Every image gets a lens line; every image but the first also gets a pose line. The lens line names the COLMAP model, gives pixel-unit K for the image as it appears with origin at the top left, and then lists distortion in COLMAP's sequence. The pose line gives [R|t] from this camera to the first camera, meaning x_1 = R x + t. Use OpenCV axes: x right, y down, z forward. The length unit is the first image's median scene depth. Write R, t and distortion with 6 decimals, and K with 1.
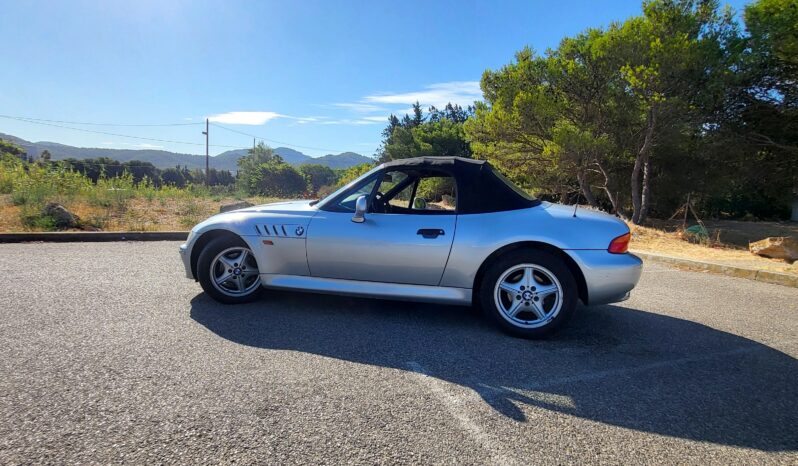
lens RADIAL K [[429.7, 0, 380.2], [0, 429.7, 237.8], [0, 0, 1]] dist [0.002904, -0.001427]
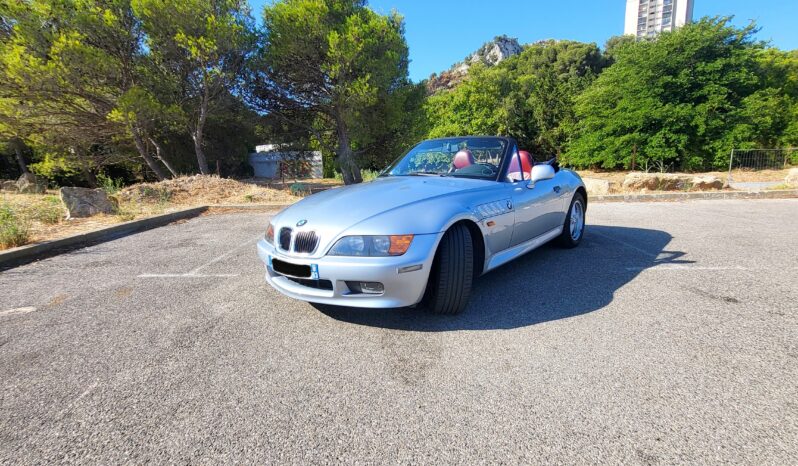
lens RADIAL K [[414.5, 0, 383.3], [0, 414.5, 248.8], [0, 0, 1]] dist [0.004261, -0.001858]
pose [[0.392088, -0.236295, 0.889062, -0.207219], [0.137118, 0.970664, 0.197512, -0.025750], [-0.909652, 0.044464, 0.412985, 0.147070]]
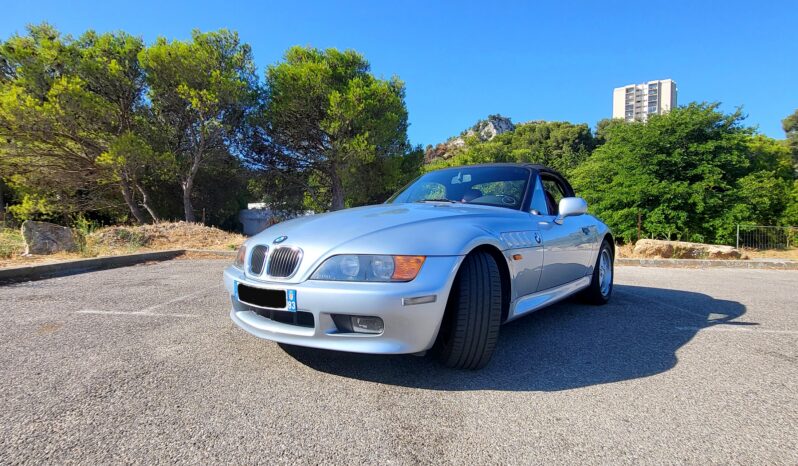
lens RADIAL K [[429.7, 0, 380.2], [0, 429.7, 237.8], [0, 0, 1]] dist [0.002904, -0.001427]
pose [[0.385985, -0.051355, 0.921075, -0.185177], [0.088156, 0.995933, 0.018586, -0.010072], [-0.918283, 0.074024, 0.388942, 0.161724]]
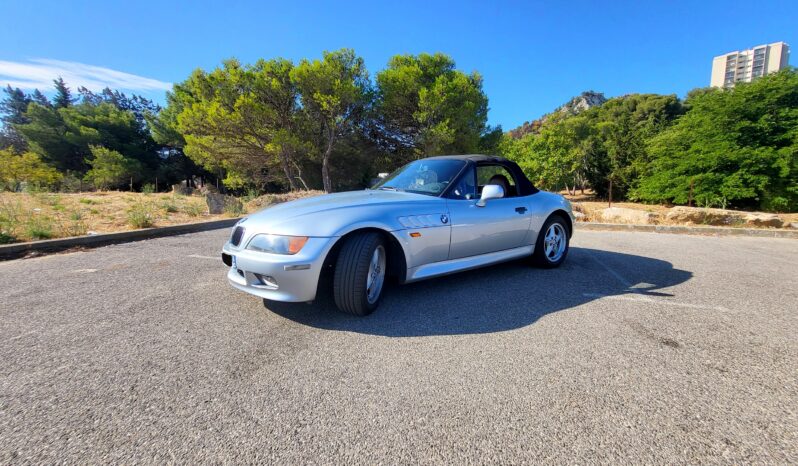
lens RADIAL K [[325.3, 0, 398.3], [0, 325.3, 224.5], [0, 0, 1]] dist [0.000866, -0.000283]
pose [[0.606373, -0.114451, 0.786901, -0.155837], [0.088126, 0.993164, 0.076542, -0.012967], [-0.790282, 0.022933, 0.612314, 0.098989]]
